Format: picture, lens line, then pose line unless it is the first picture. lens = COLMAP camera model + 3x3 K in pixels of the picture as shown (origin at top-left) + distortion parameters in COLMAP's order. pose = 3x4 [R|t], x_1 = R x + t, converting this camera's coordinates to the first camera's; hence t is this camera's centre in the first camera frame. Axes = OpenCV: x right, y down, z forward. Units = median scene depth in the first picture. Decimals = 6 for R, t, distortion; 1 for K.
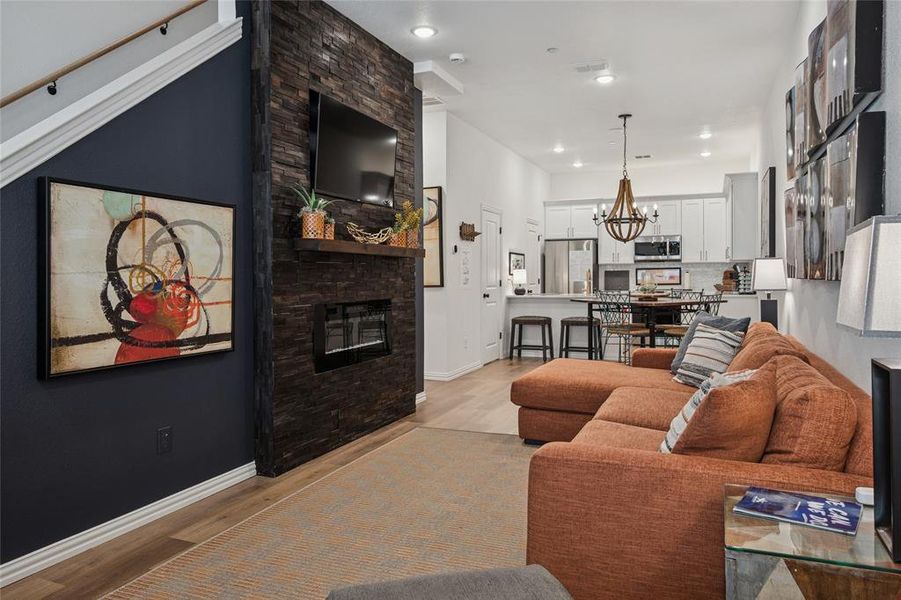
lens RADIAL K [[618.2, 0, 444.1], [0, 618.2, 284.2], [0, 0, 1]] dist [0.008187, 0.003963]
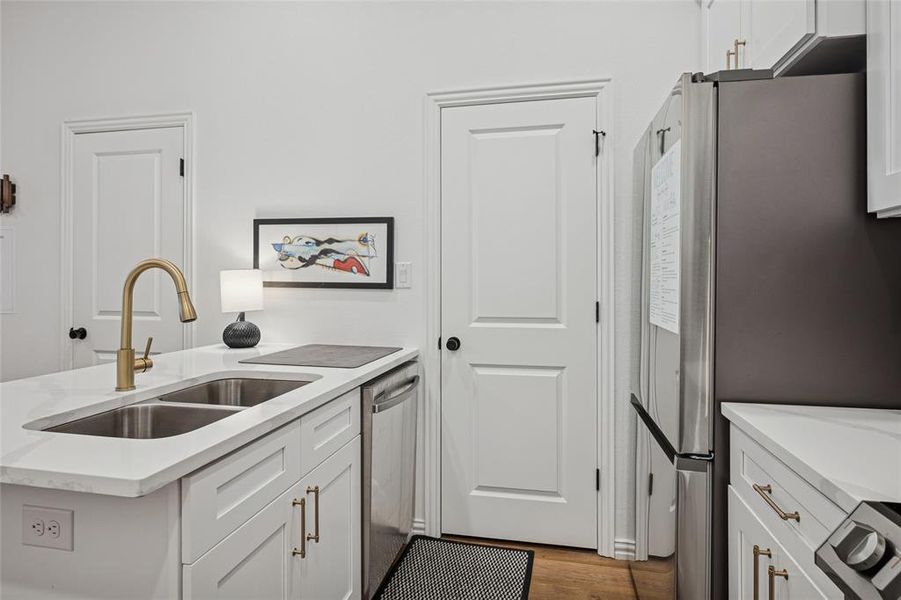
lens RADIAL K [[529.9, 0, 436.9], [0, 529.9, 274.5], [0, 0, 1]] dist [0.003510, 0.001279]
pose [[0.183307, -0.002707, -0.983052, 0.416163], [-0.015388, 0.999866, -0.005623, -0.021064], [0.982935, 0.016158, 0.183240, 1.041909]]
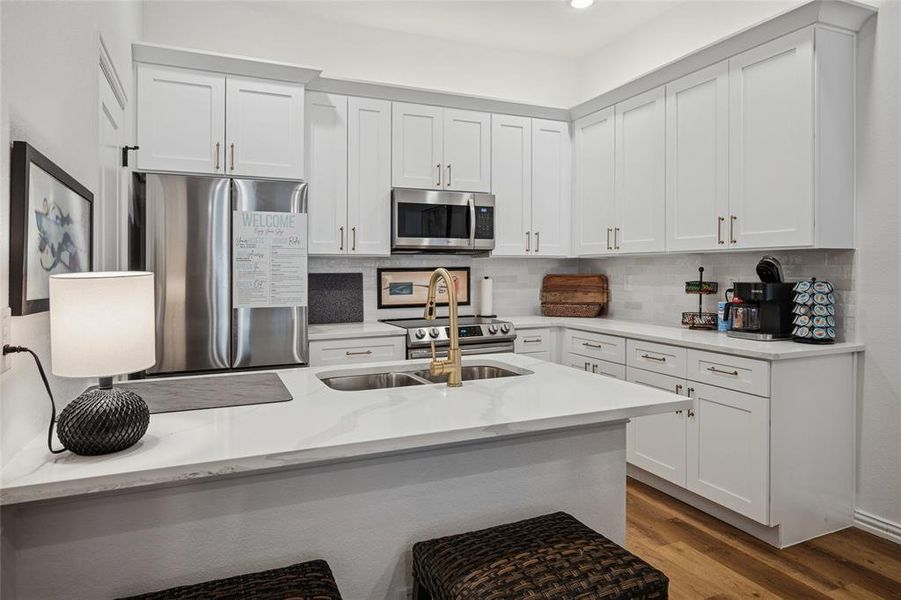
lens RADIAL K [[558.8, 0, 446.7], [0, 558.8, 271.4], [0, 0, 1]] dist [-0.005083, -0.000810]
pose [[0.683765, 0.004385, 0.729689, 0.081299], [0.008075, 0.999875, -0.013575, -0.021337], [-0.729657, 0.015174, 0.683644, 0.847584]]
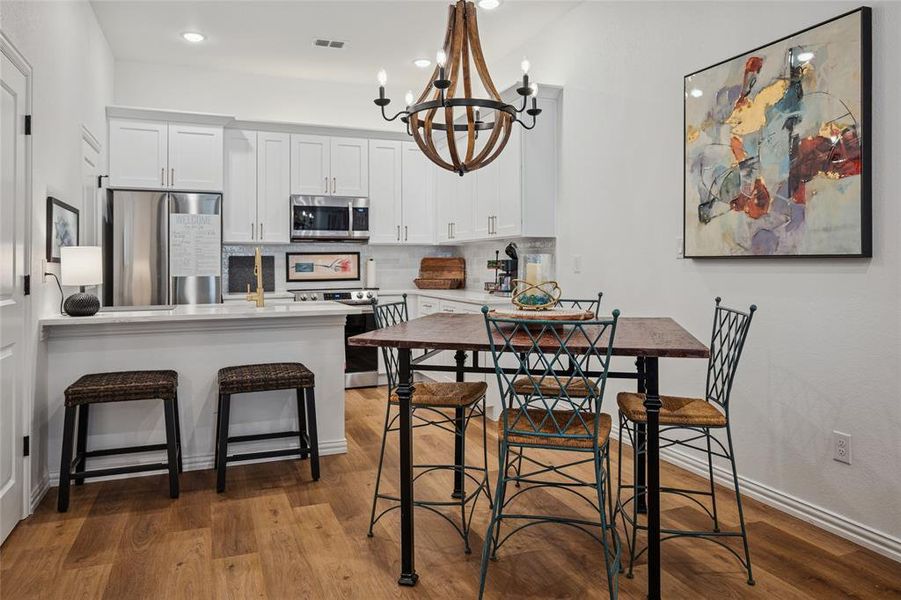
lens RADIAL K [[626.0, 0, 452.2], [0, 626.0, 262.6], [0, 0, 1]] dist [0.001081, 0.001676]
pose [[0.711144, 0.006187, 0.703019, 0.017465], [0.008857, 0.999803, -0.017759, -0.005635], [-0.702990, 0.018856, 0.710950, 0.579108]]
